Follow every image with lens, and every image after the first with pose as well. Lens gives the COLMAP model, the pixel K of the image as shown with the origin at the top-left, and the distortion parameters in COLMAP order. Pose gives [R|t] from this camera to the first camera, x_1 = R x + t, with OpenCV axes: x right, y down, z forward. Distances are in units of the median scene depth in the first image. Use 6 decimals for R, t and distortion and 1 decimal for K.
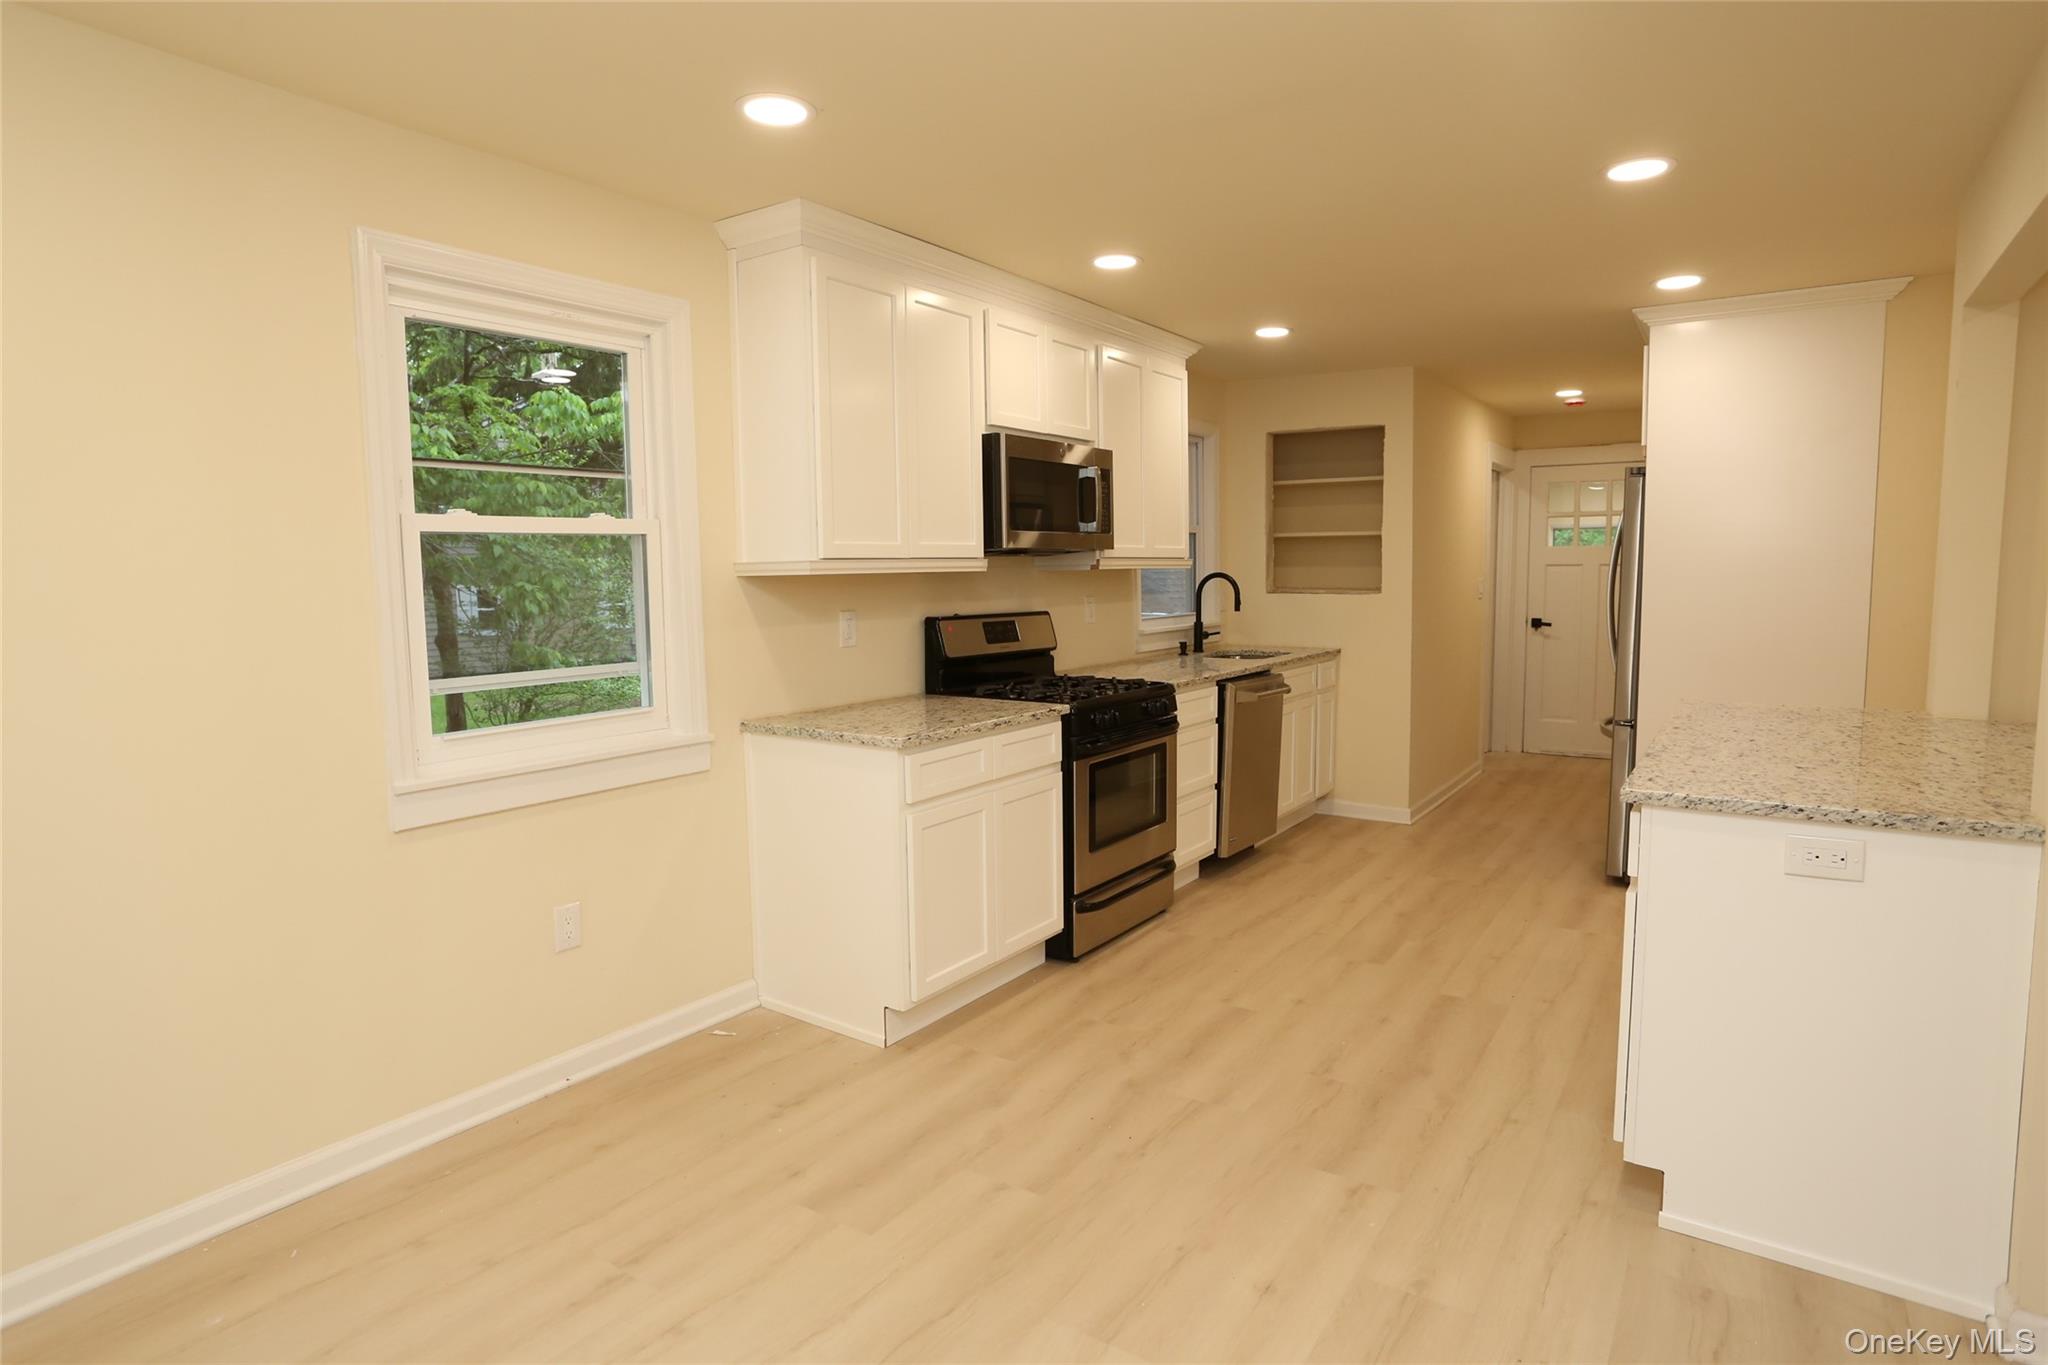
lens RADIAL K [[1111.7, 0, 1024.0], [0, 1111.7, 682.5], [0, 0, 1]] dist [-0.064664, 0.031697]
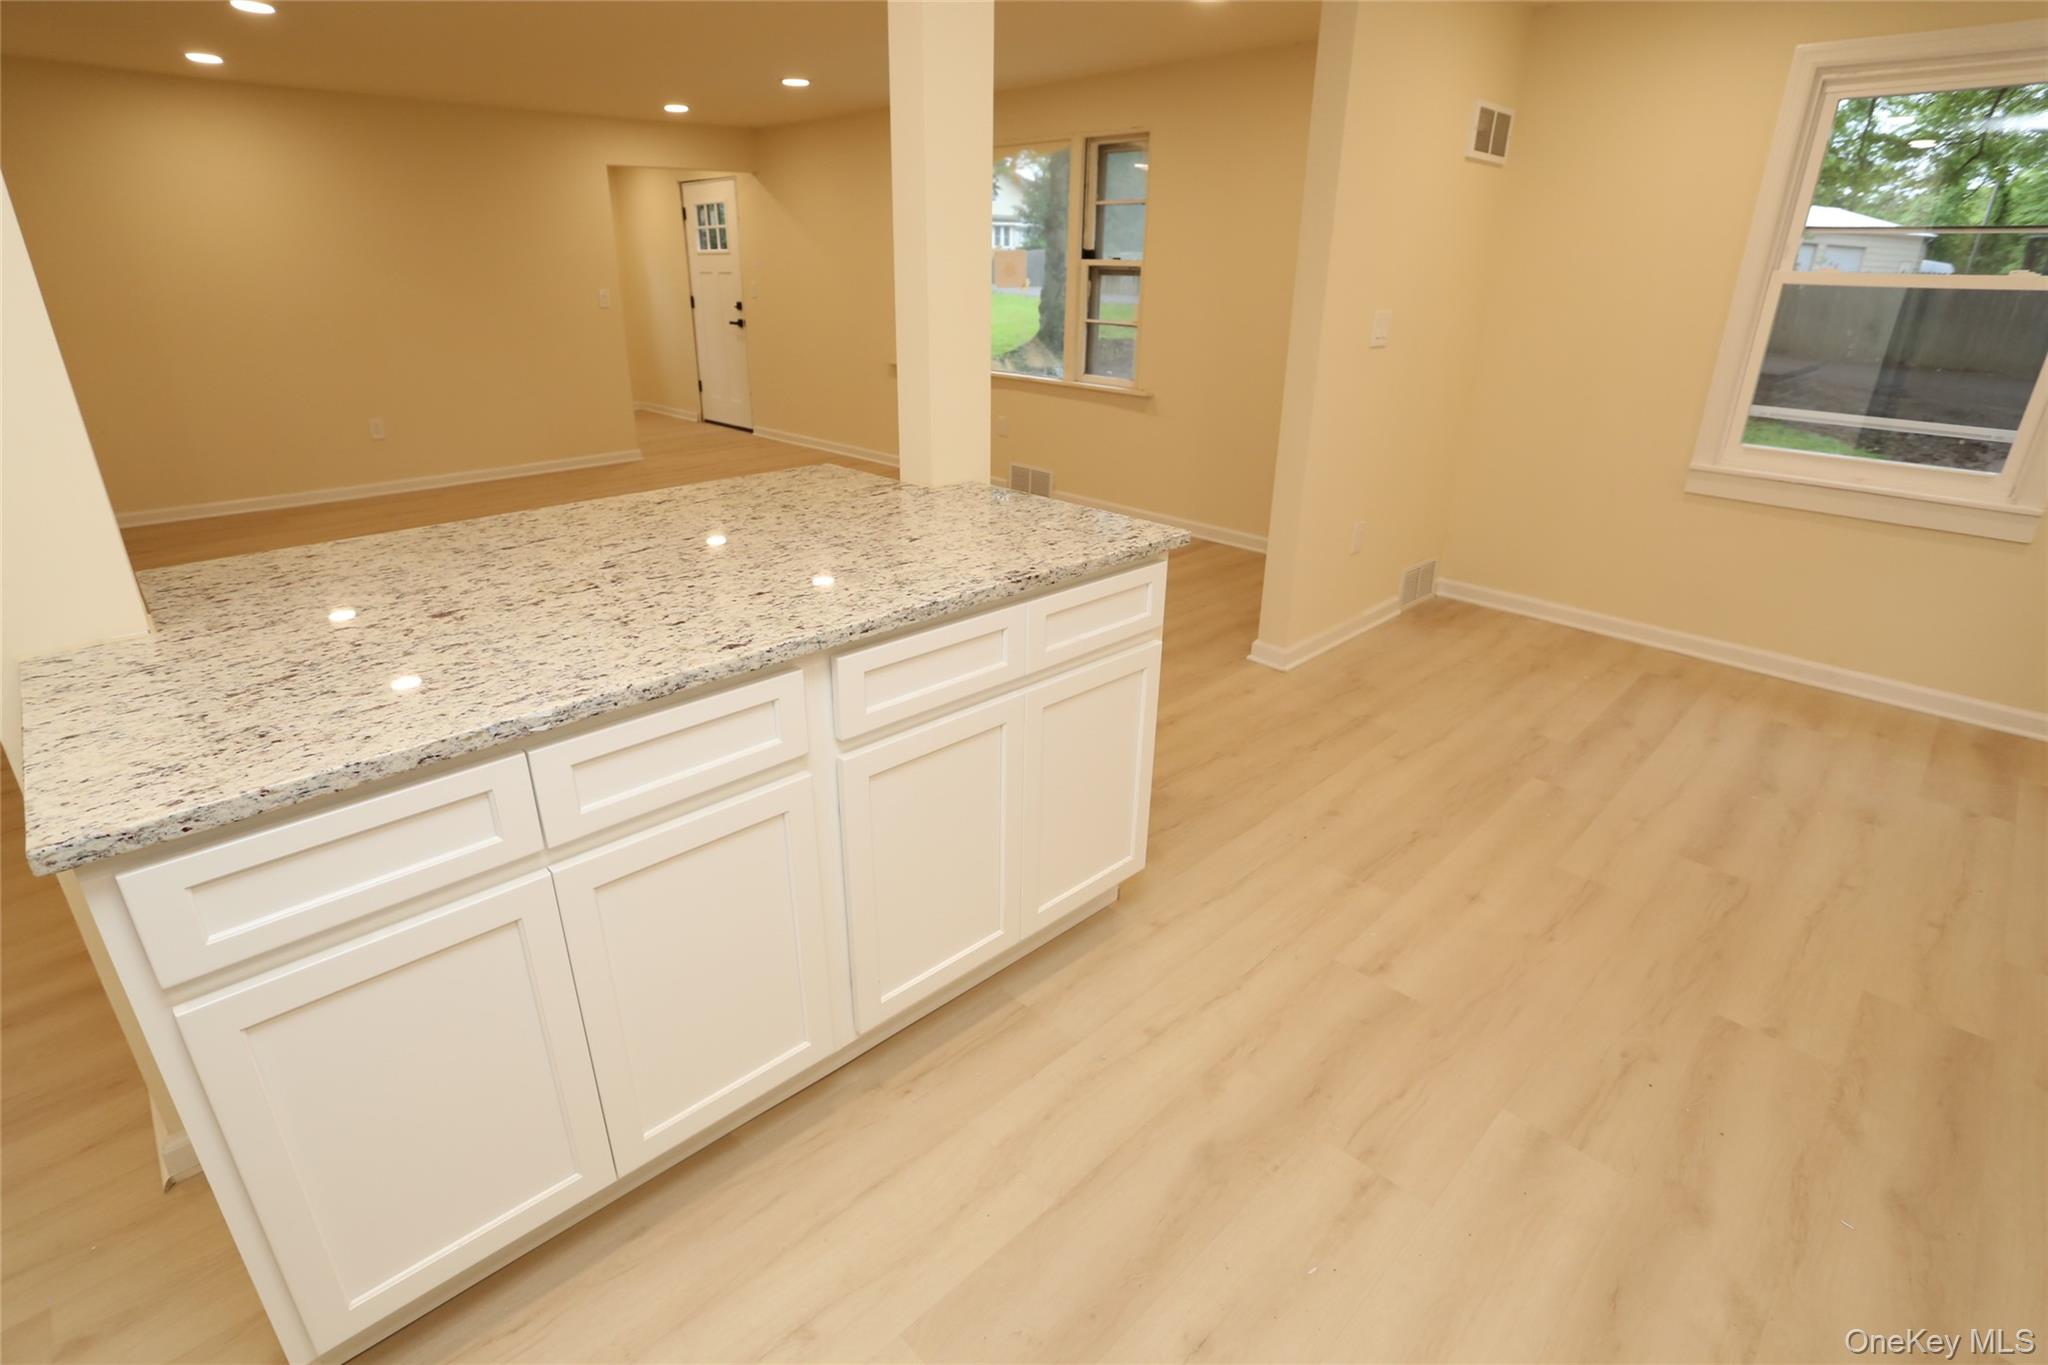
lens RADIAL K [[1000.3, 0, 1024.9], [0, 1000.3, 674.6], [0, 0, 1]] dist [-0.072848, 0.030915]
pose [[-0.981029, -0.075023, 0.178757, 0.256174], [0.018997, 0.880443, 0.473771, -0.107425], [-0.192929, 0.468179, -0.862315, 0.915085]]
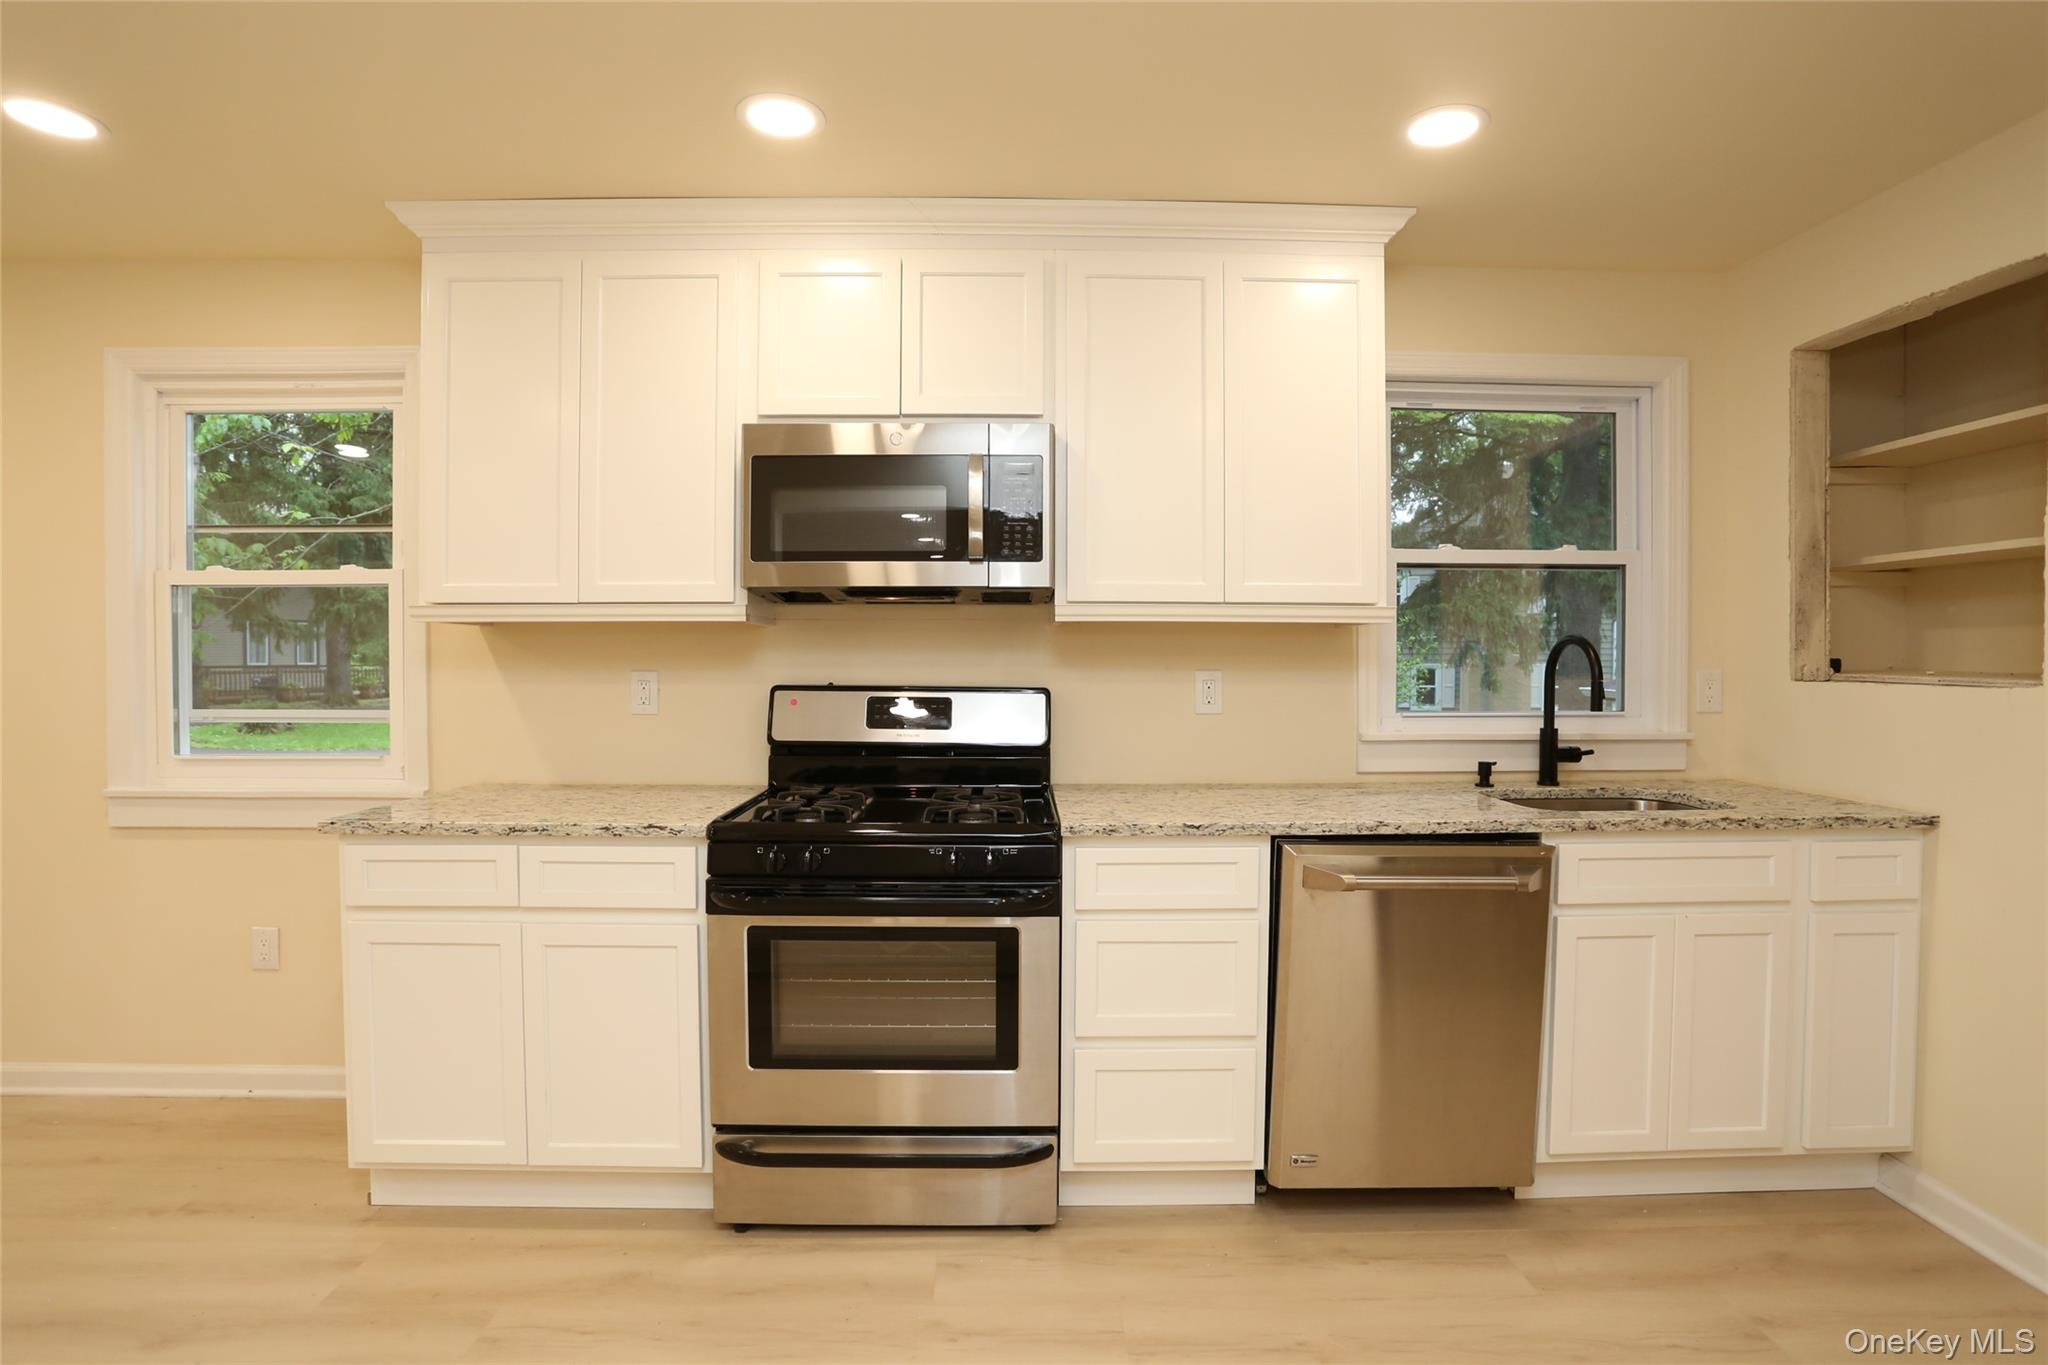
lens RADIAL K [[1008.2, 0, 1018.8], [0, 1008.2, 680.3], [0, 0, 1]] dist [-0.076157, 0.035374]
pose [[0.577512, 0.031234, -0.815784, 0.507702], [-0.092646, 0.995320, -0.027478, -0.052825], [0.811108, 0.091448, 0.577703, 0.667617]]
